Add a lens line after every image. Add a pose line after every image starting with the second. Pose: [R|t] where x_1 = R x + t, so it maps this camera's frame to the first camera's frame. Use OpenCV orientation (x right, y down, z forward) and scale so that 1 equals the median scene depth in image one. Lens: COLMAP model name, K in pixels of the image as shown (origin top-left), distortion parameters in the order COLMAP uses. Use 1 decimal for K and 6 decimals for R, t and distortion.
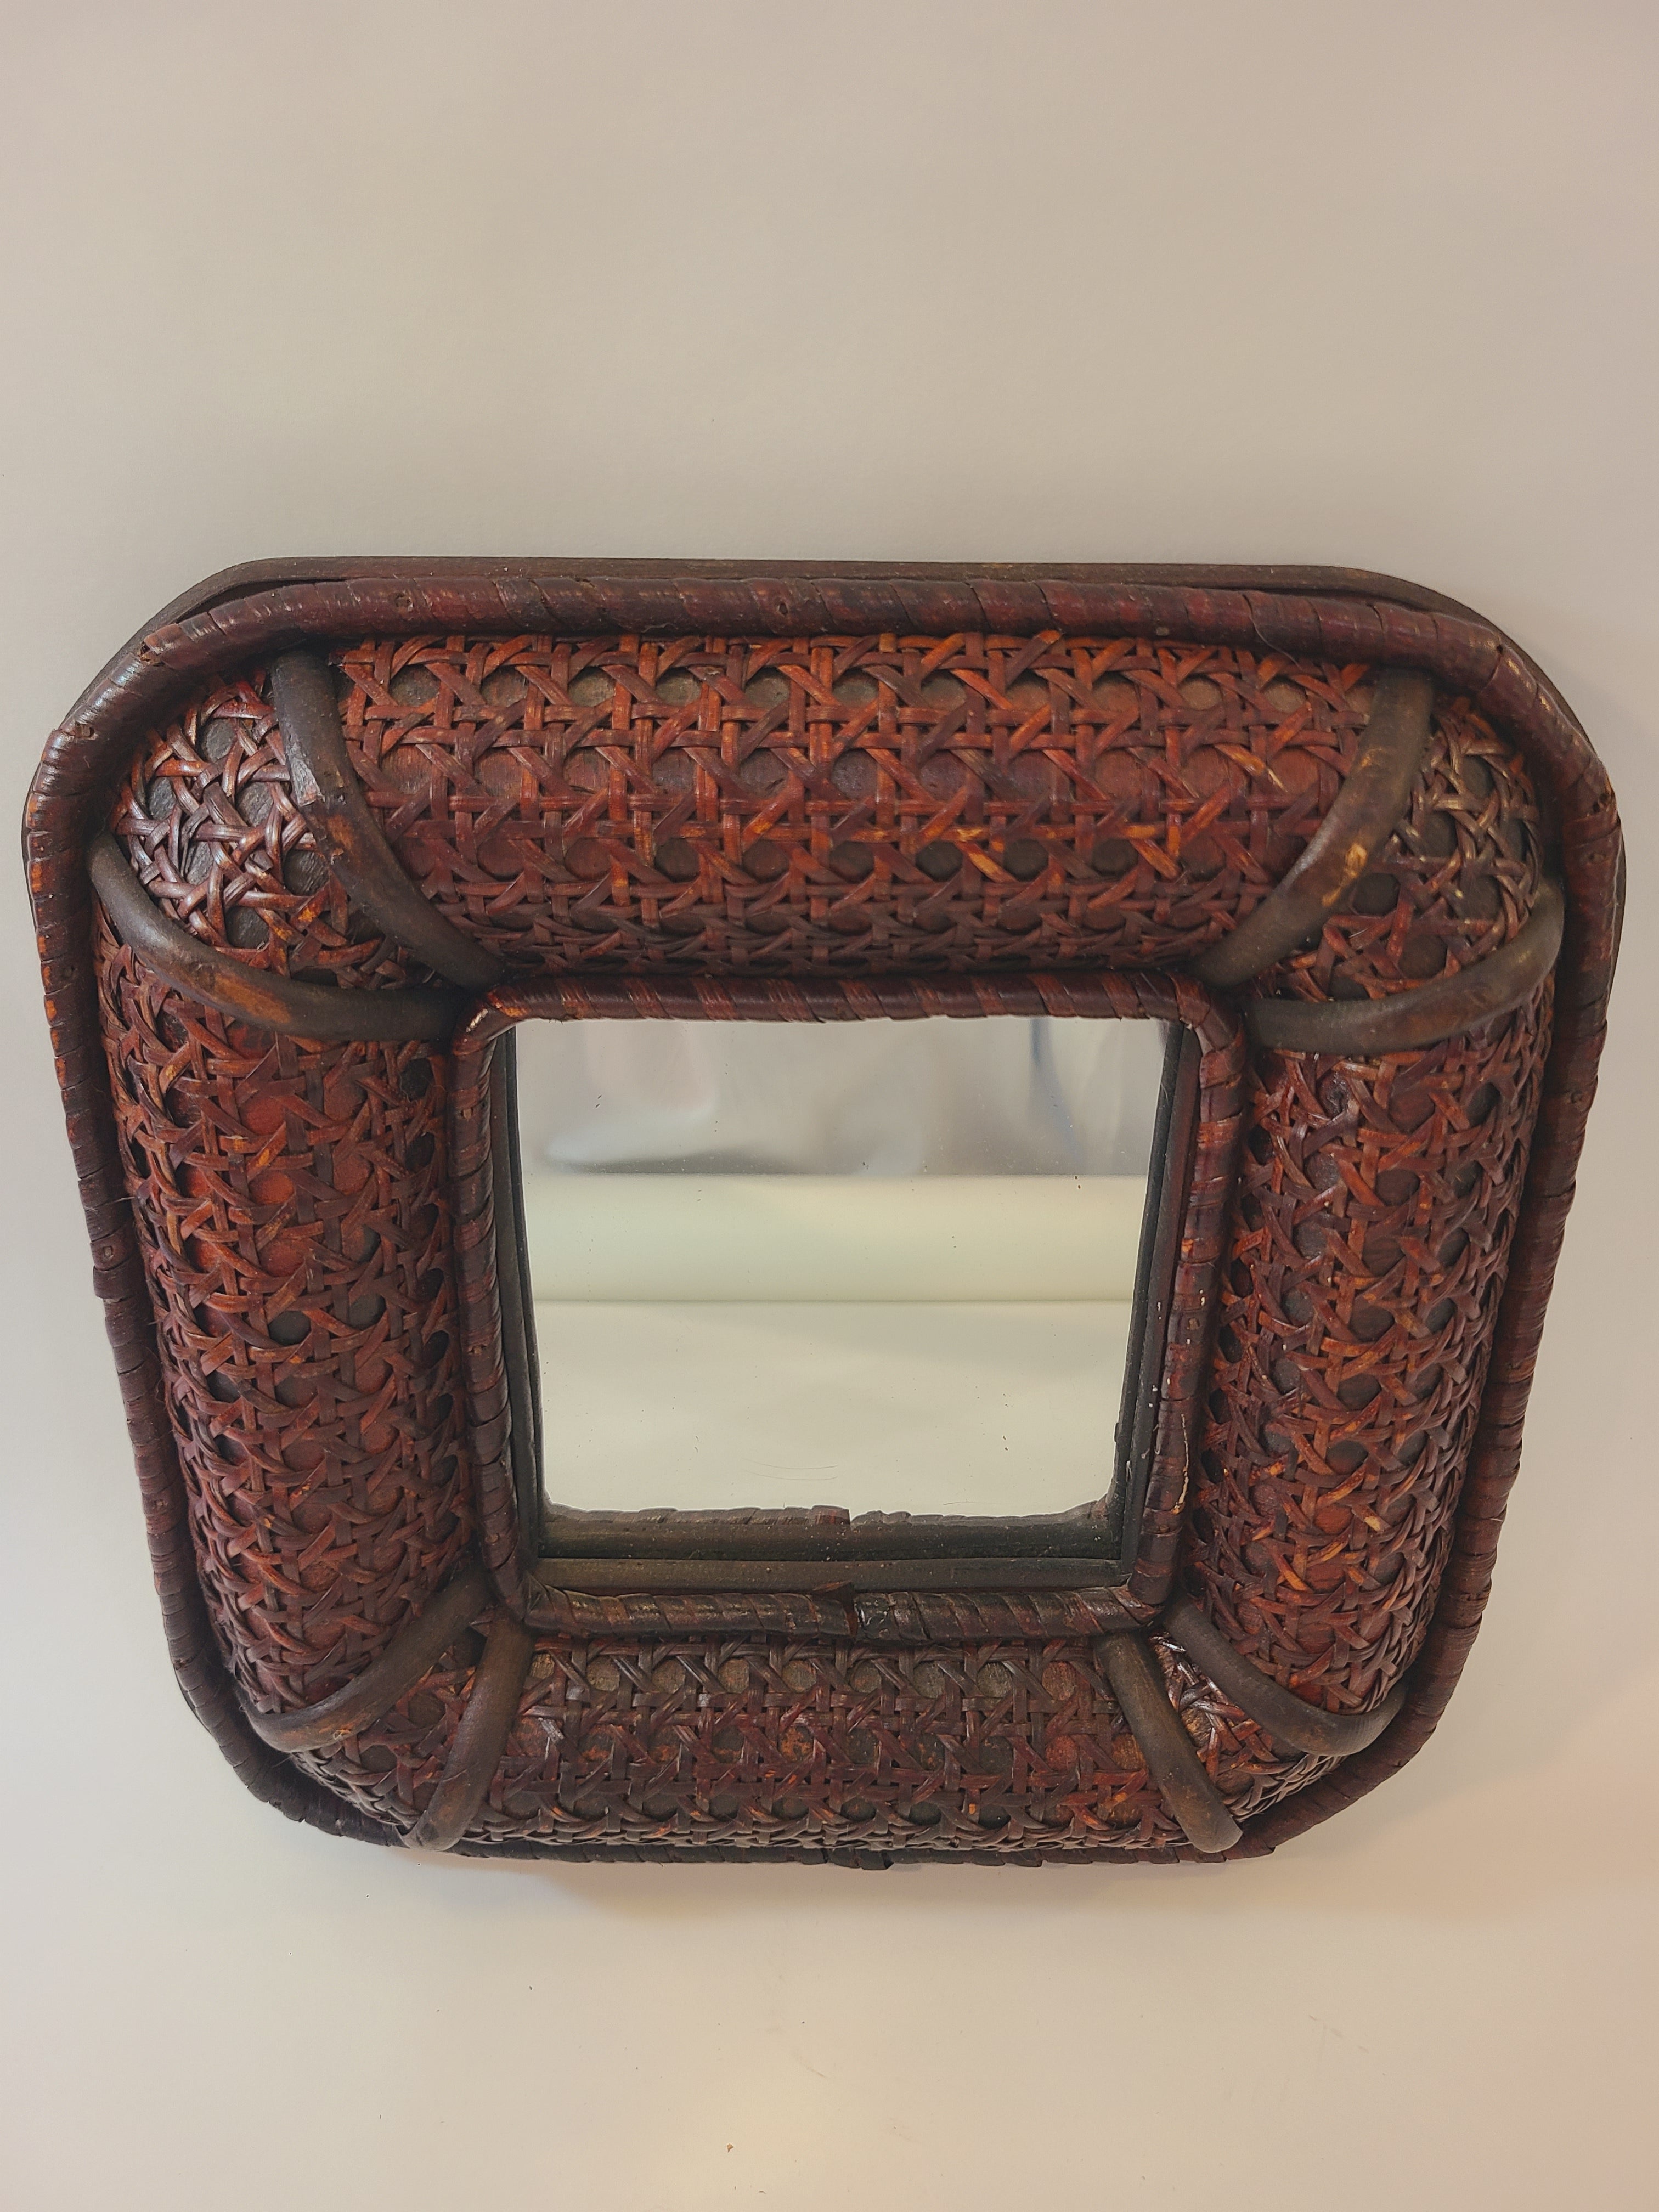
lens RADIAL K [[1736.8, 0, 829.5], [0, 1736.8, 1106.0], [0, 0, 1]] dist [-0.004883, -0.003794]
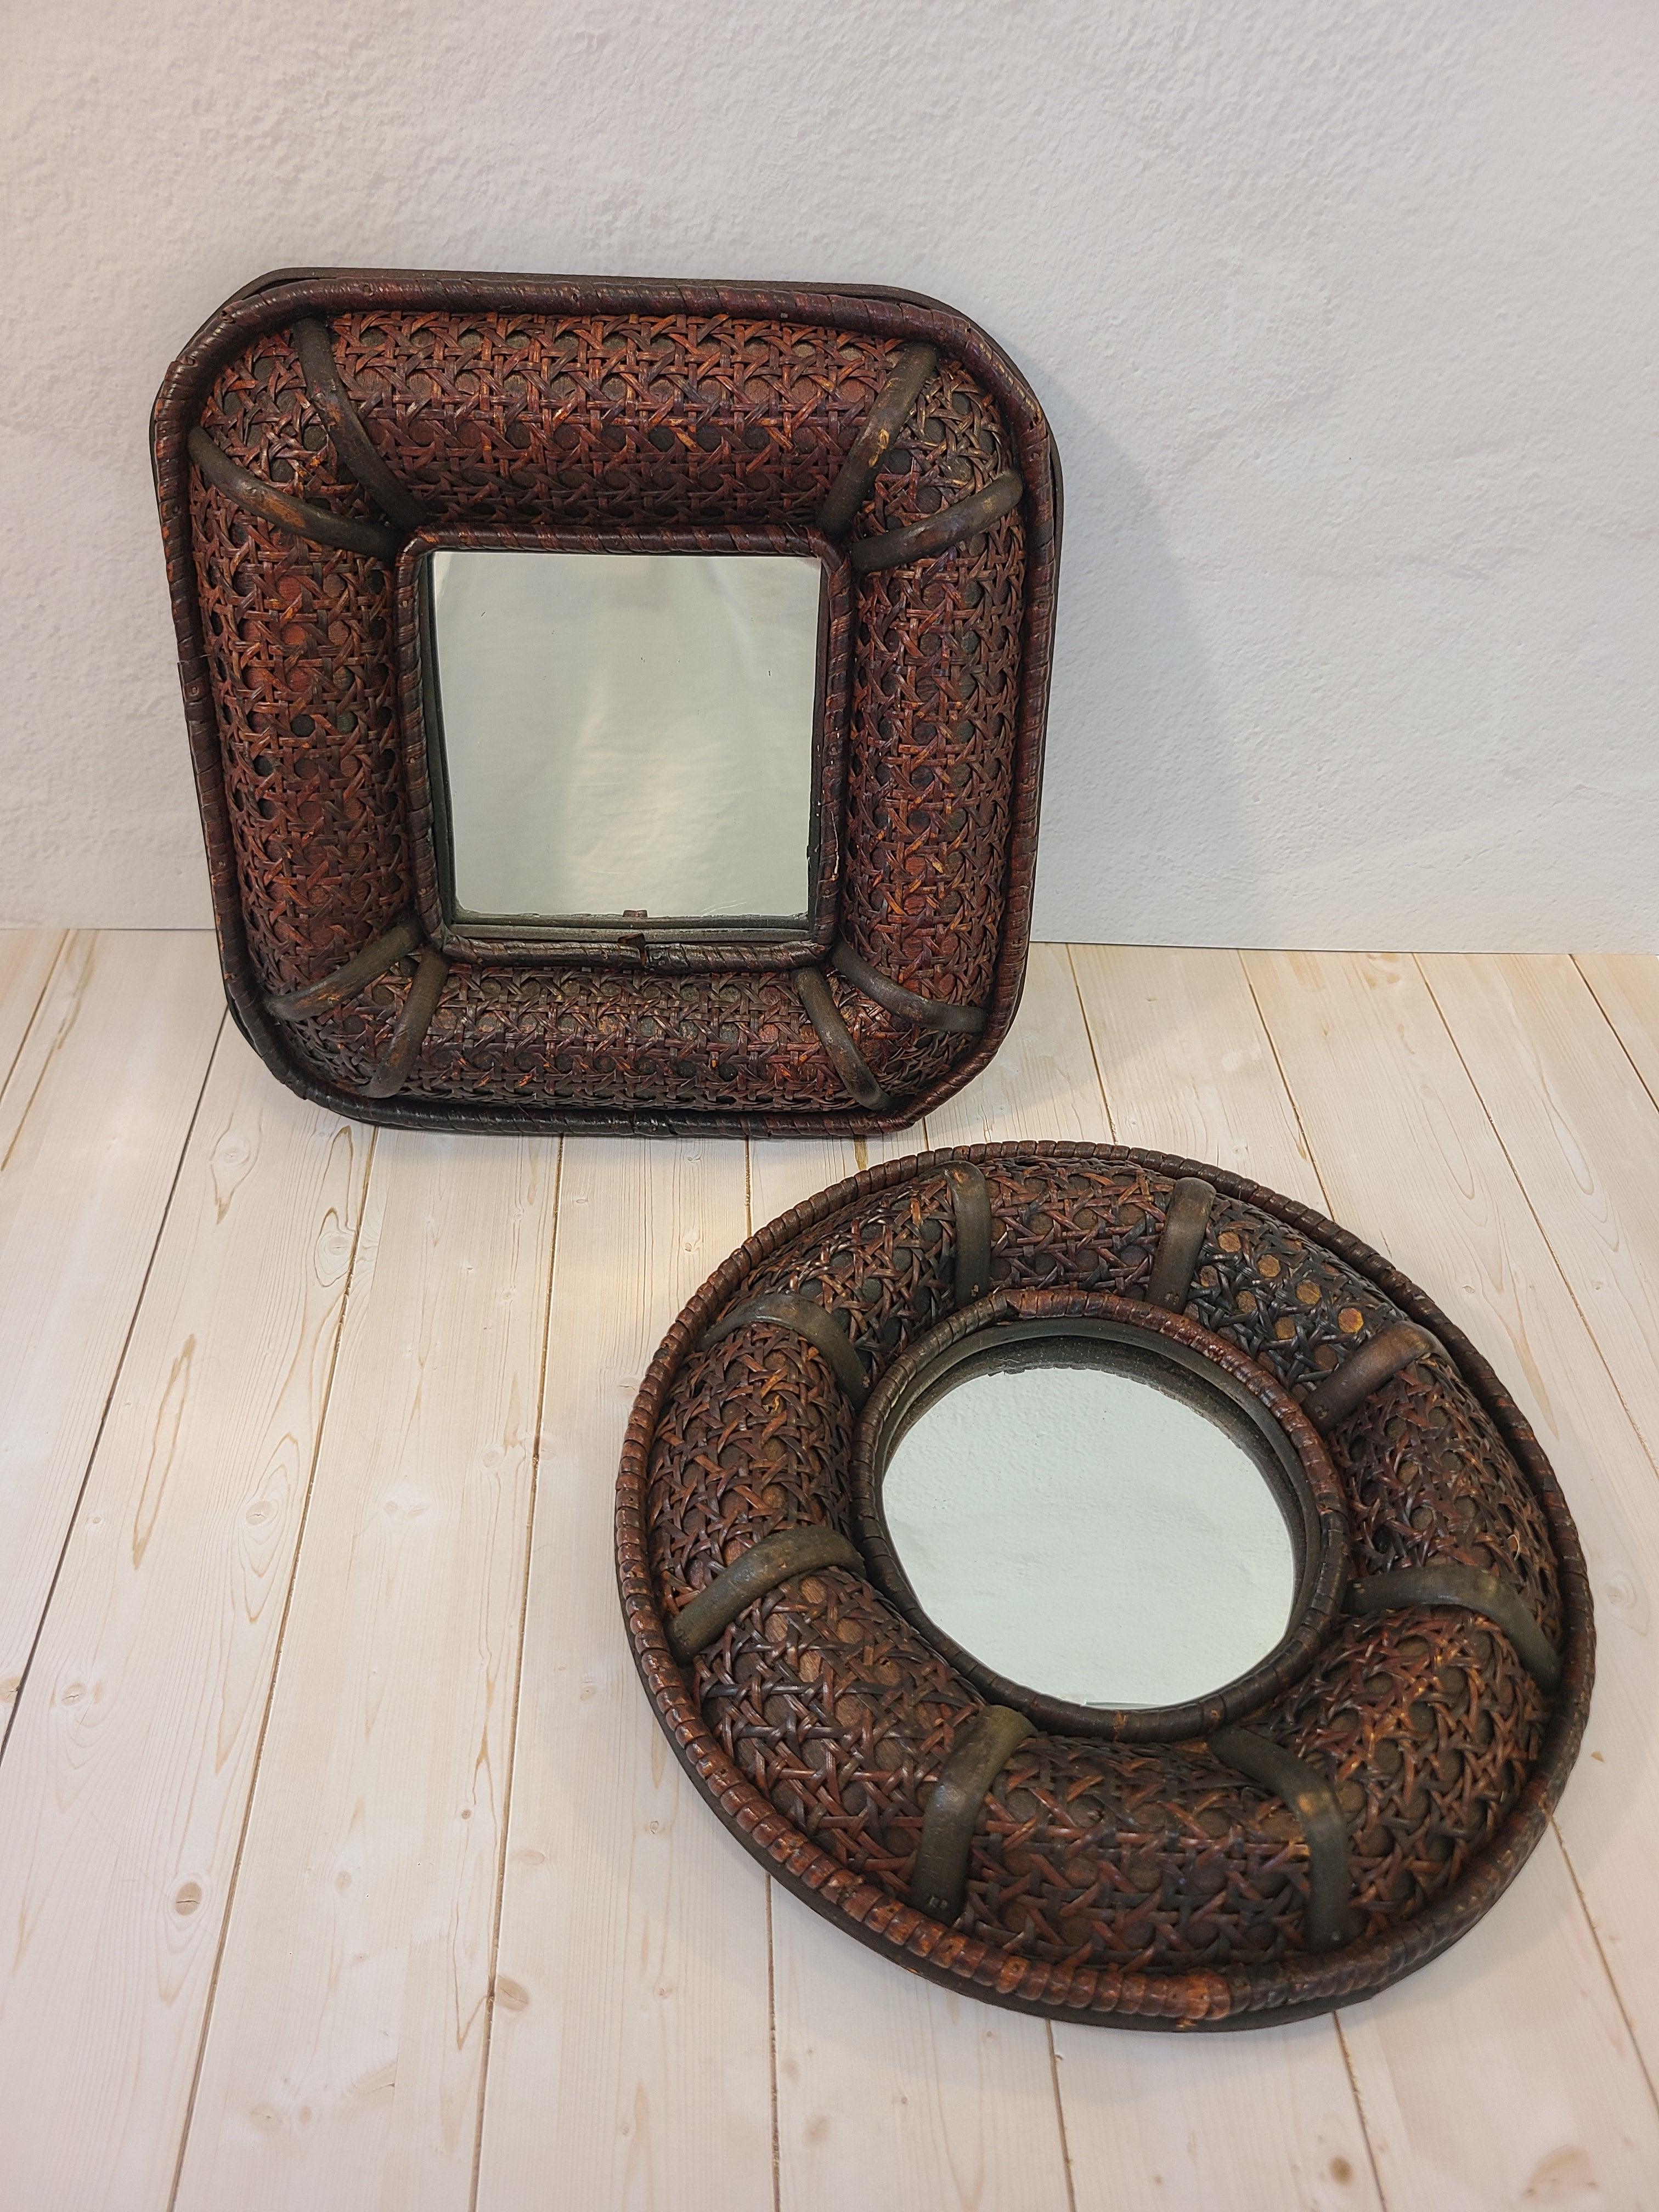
lens RADIAL K [[1706.7, 0, 856.5], [0, 1706.7, 1102.3], [0, 0, 1]] dist [-0.014351, -0.007044]
pose [[0.998915, -0.001305, 0.046543, 0.183768], [-0.000190, 0.999485, 0.032100, 0.502566], [-0.046561, -0.032074, 0.998400, -0.831920]]
